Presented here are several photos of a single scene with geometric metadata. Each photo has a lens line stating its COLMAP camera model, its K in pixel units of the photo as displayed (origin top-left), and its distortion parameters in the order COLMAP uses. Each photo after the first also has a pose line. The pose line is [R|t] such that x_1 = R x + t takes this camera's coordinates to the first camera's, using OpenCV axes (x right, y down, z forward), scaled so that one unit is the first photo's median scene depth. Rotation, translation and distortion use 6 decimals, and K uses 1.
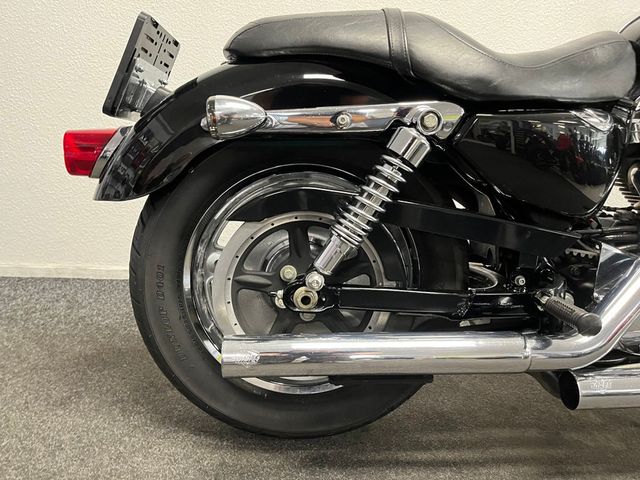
lens RADIAL K [[483.3, 0, 320.0], [0, 483.3, 240.0], [0, 0, 1]] dist [0.108354, -0.117425]
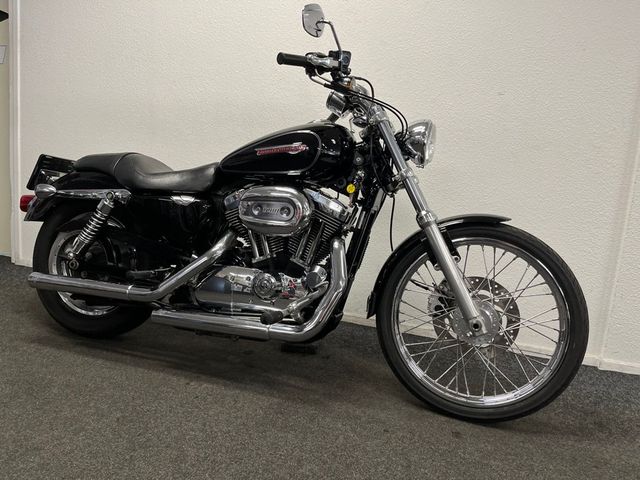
lens RADIAL K [[483.3, 0, 320.0], [0, 483.3, 240.0], [0, 0, 1]] dist [0.108354, -0.117425]
pose [[0.930793, 0.078362, -0.357048, 1.940037], [-0.139339, 0.979067, -0.148367, 0.190409], [0.337947, 0.187850, 0.922228, -0.868201]]
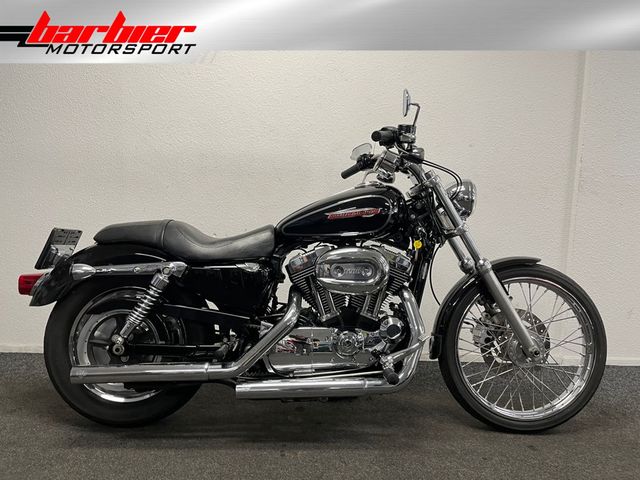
lens RADIAL K [[483.3, 0, 320.0], [0, 483.3, 240.0], [0, 0, 1]] dist [0.108354, -0.117425]
pose [[0.999609, -0.013380, -0.024560, 0.913242], [0.008311, 0.980576, -0.195961, 0.076871], [0.026705, 0.195680, 0.980304, -1.216007]]
